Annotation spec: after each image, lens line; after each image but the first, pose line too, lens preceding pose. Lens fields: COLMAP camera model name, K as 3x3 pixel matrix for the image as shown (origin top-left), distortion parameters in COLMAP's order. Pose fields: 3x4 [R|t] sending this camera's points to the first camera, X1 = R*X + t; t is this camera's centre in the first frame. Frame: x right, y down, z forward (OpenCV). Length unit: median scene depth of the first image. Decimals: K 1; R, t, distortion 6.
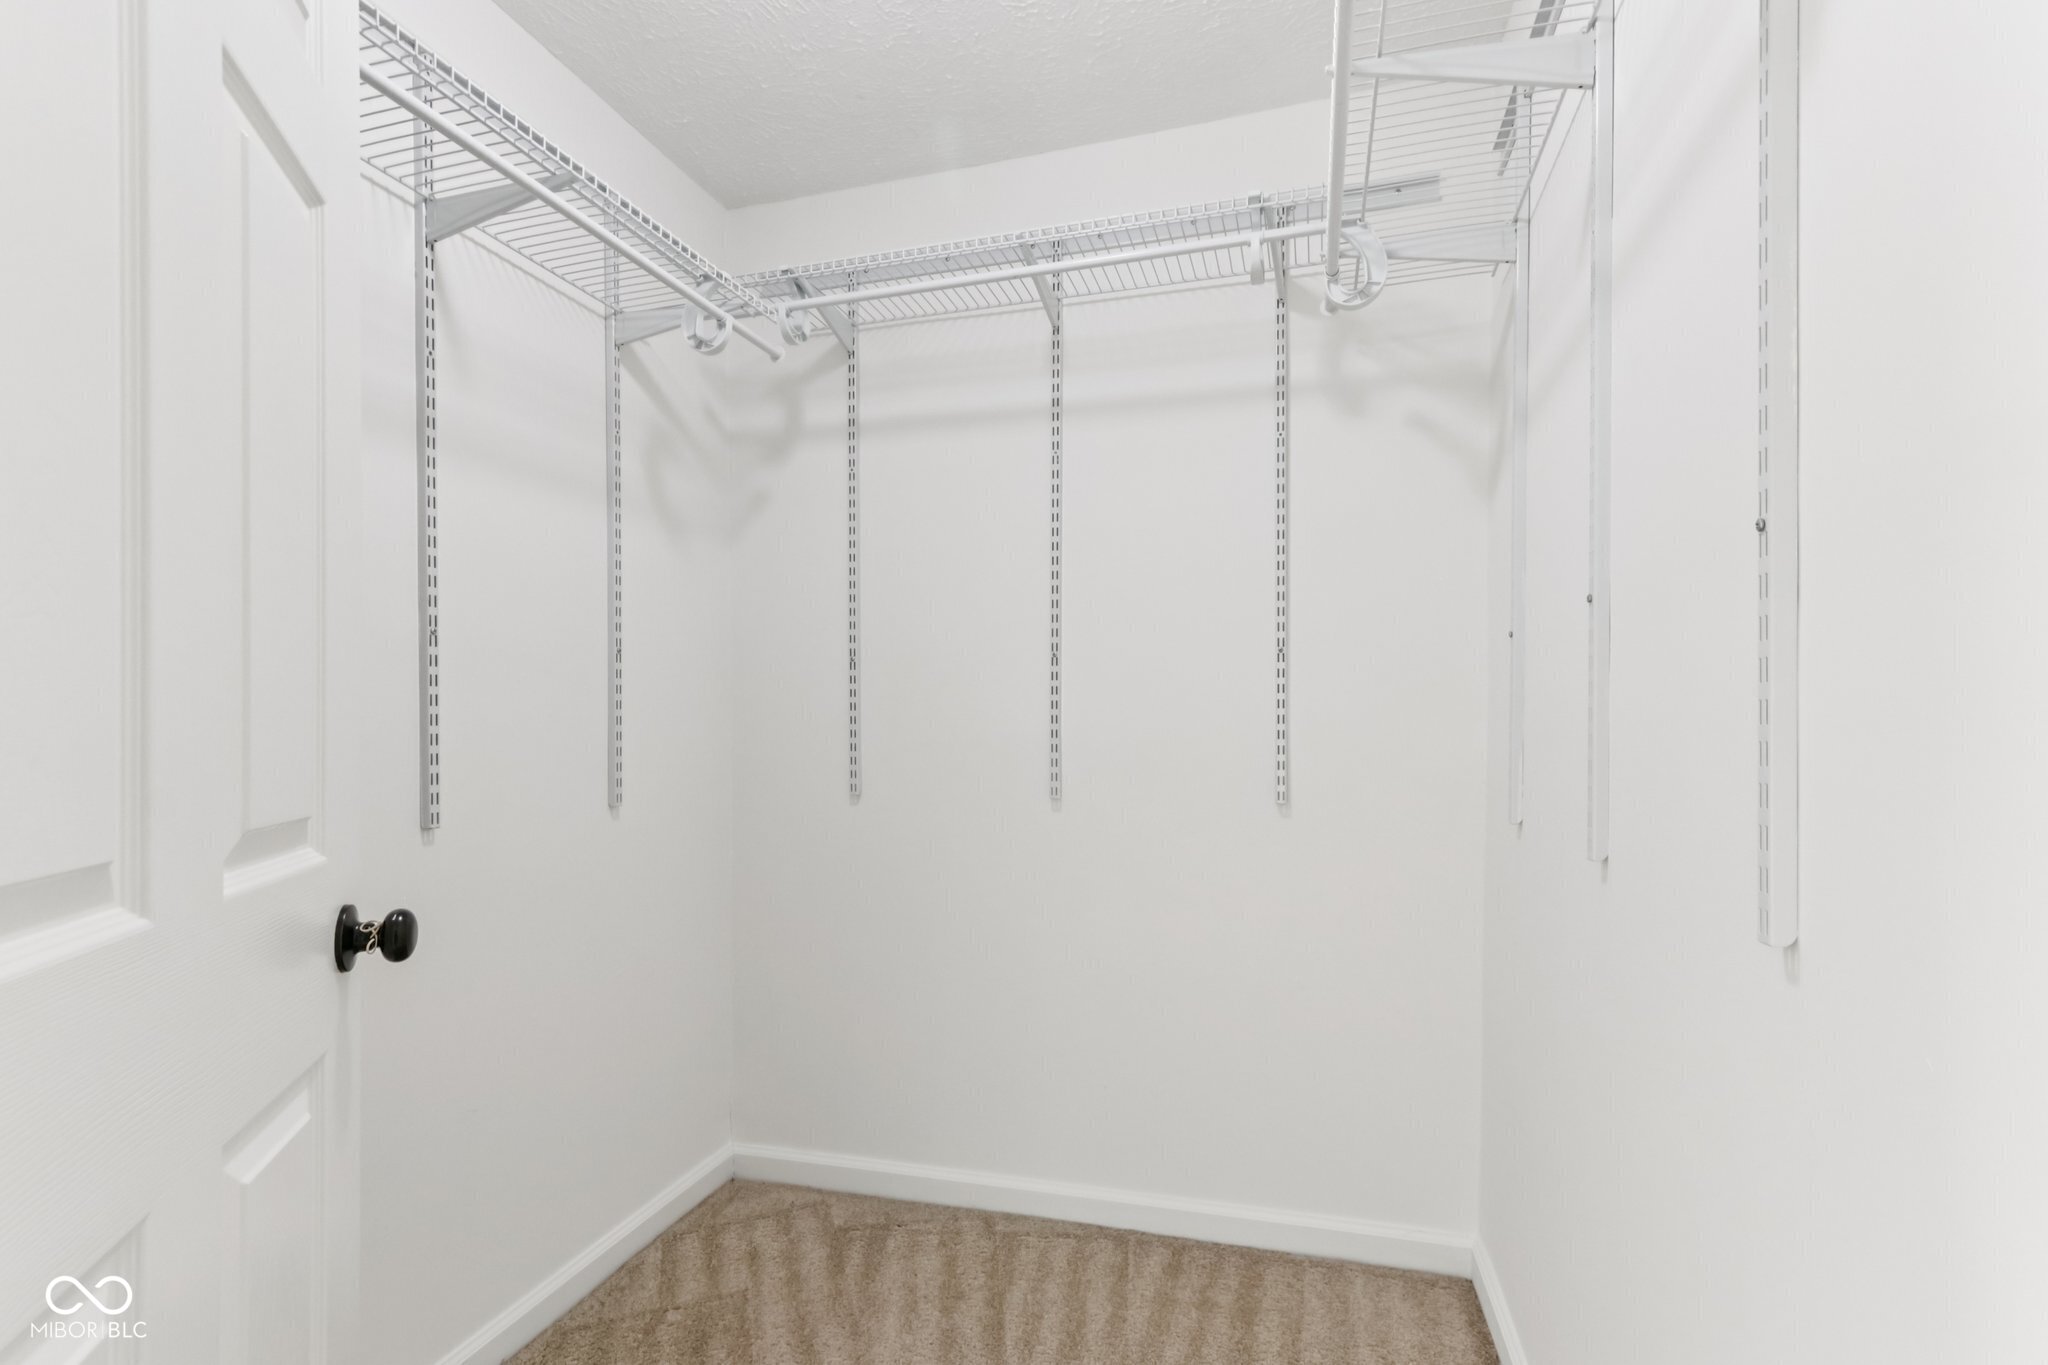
lens RADIAL K [[953.7, 0, 1027.5], [0, 953.7, 714.4], [0, 0, 1]] dist [0.001514, 0.000826]
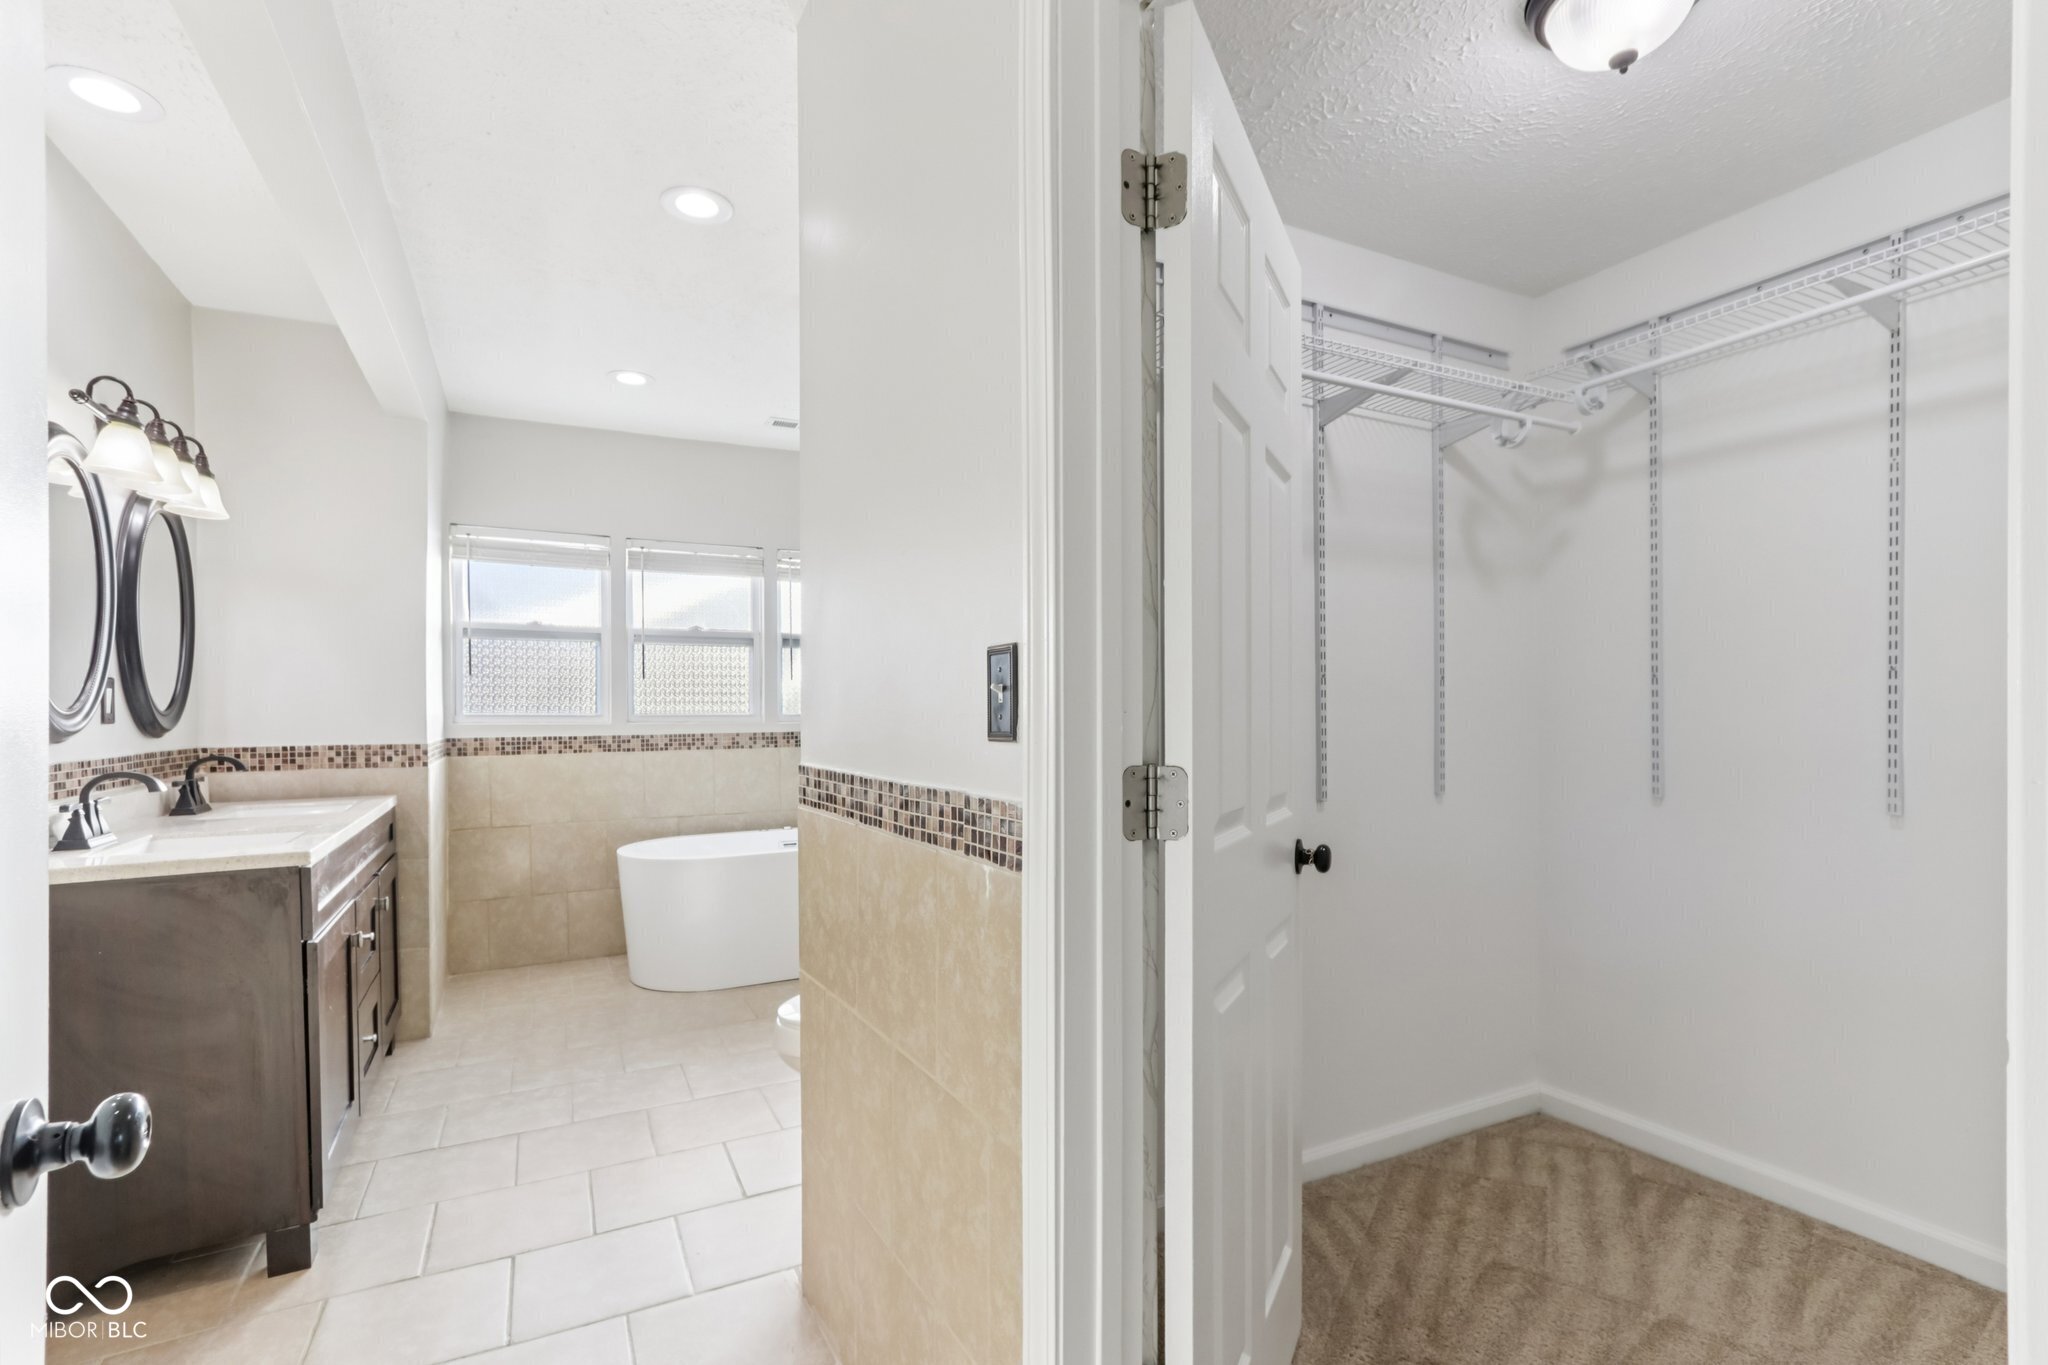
lens RADIAL K [[953.7, 0, 1027.5], [0, 953.7, 714.4], [0, 0, 1]] dist [0.001514, 0.000826]
pose [[0.686161, 0.004831, -0.727433, 0.141324], [0.006700, 0.999894, 0.012960, -0.036318], [0.727419, -0.013766, 0.686056, -0.331206]]
